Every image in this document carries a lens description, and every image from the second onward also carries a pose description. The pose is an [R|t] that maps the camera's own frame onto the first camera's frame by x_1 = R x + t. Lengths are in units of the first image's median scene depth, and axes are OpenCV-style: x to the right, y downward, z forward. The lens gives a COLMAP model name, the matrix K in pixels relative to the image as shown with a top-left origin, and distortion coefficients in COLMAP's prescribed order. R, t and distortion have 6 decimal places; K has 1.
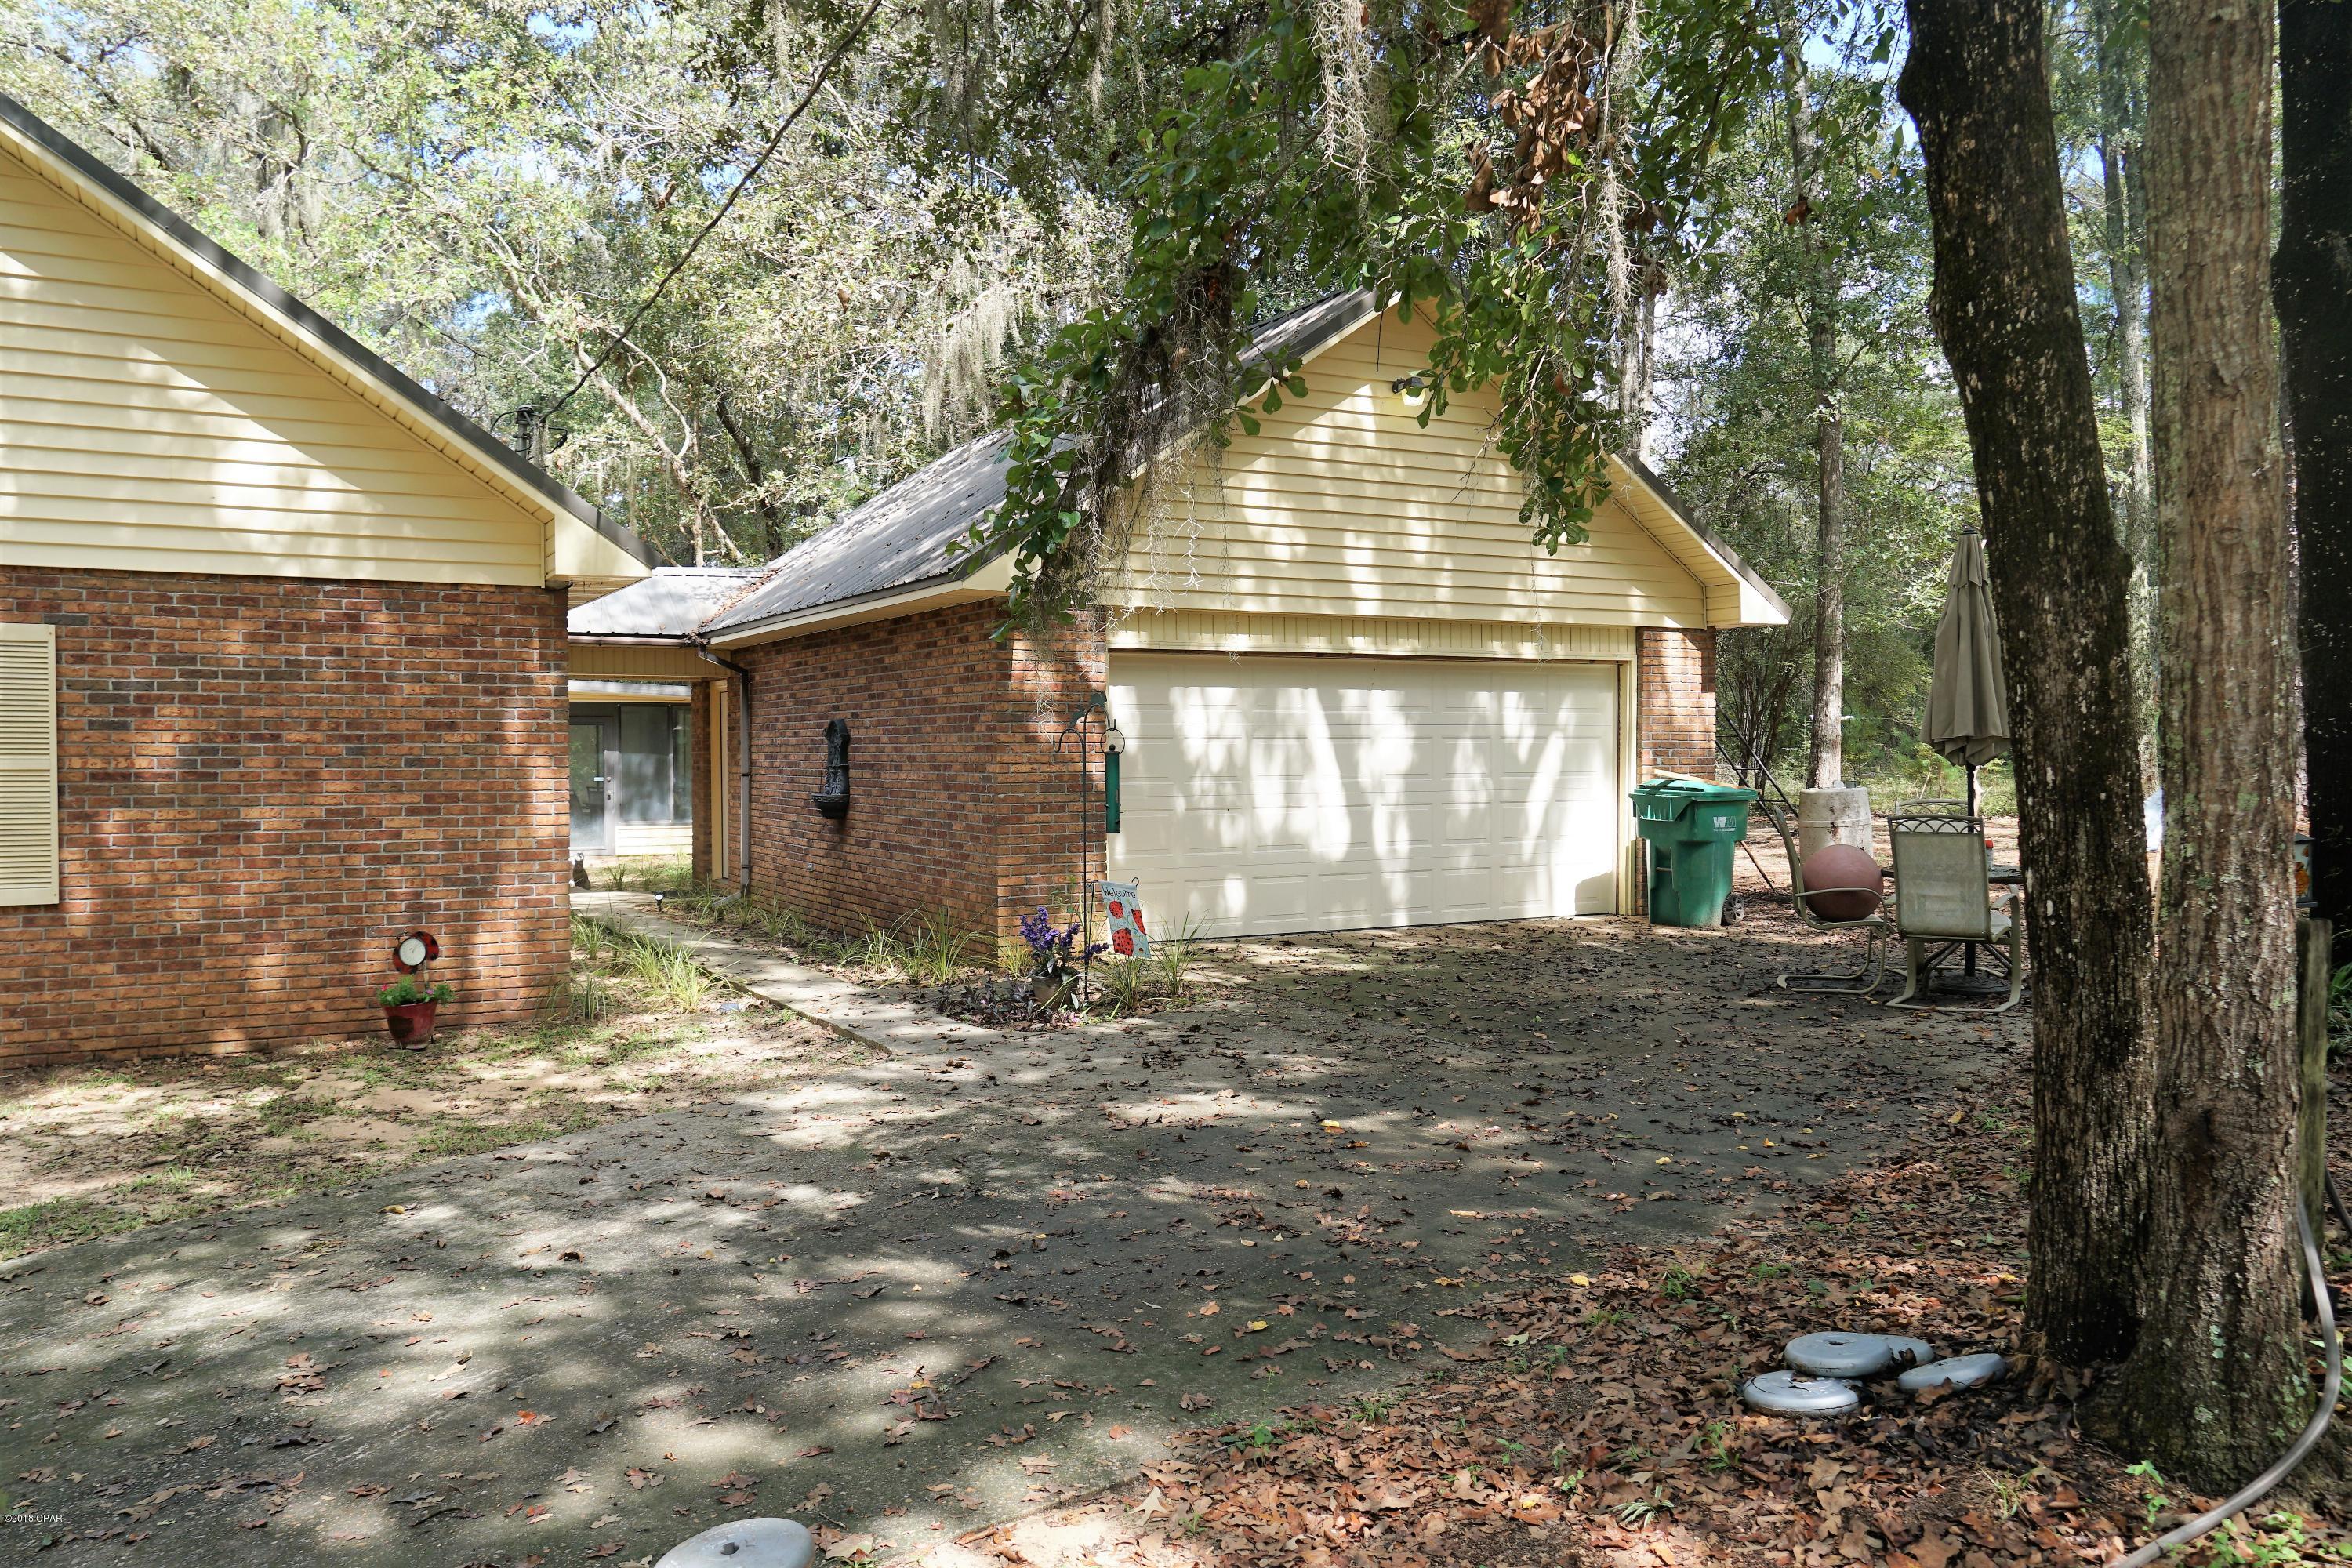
lens RADIAL K [[1845.5, 0, 1169.9], [0, 1845.5, 805.4], [0, 0, 1]] dist [-0.037932, 0.065671]
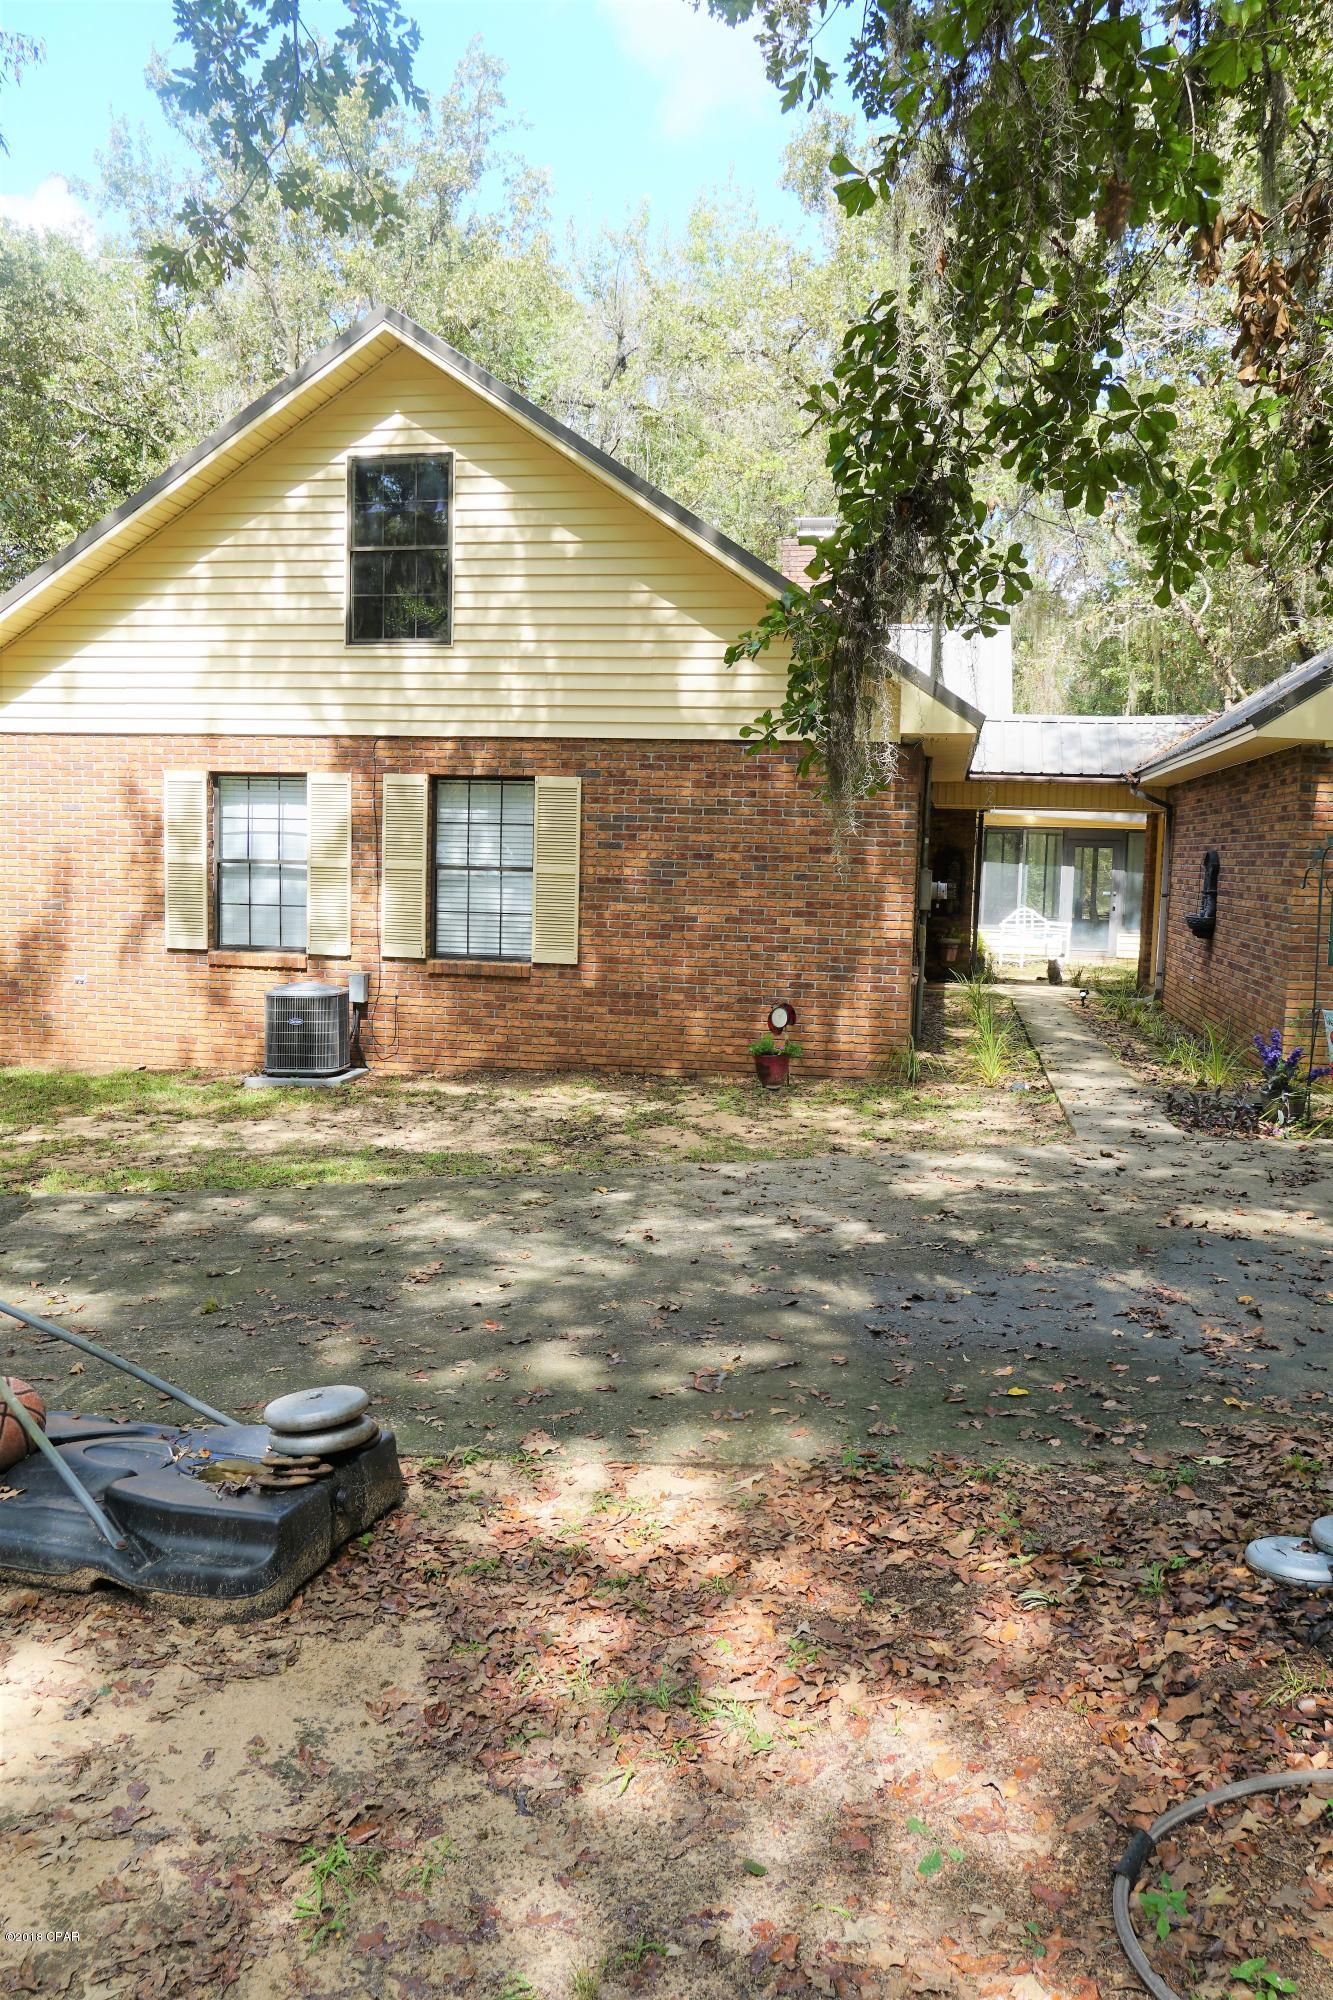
lens RADIAL K [[1569.3, 0, 653.6], [0, 1569.3, 1022.8], [0, 0, 1]] dist [-0.037932, 0.065671]
pose [[0.766453, 0.092030, -0.635673, 0.420809], [-0.046238, 0.995020, 0.088304, -0.024113], [0.640634, -0.038288, 0.766891, 0.088275]]
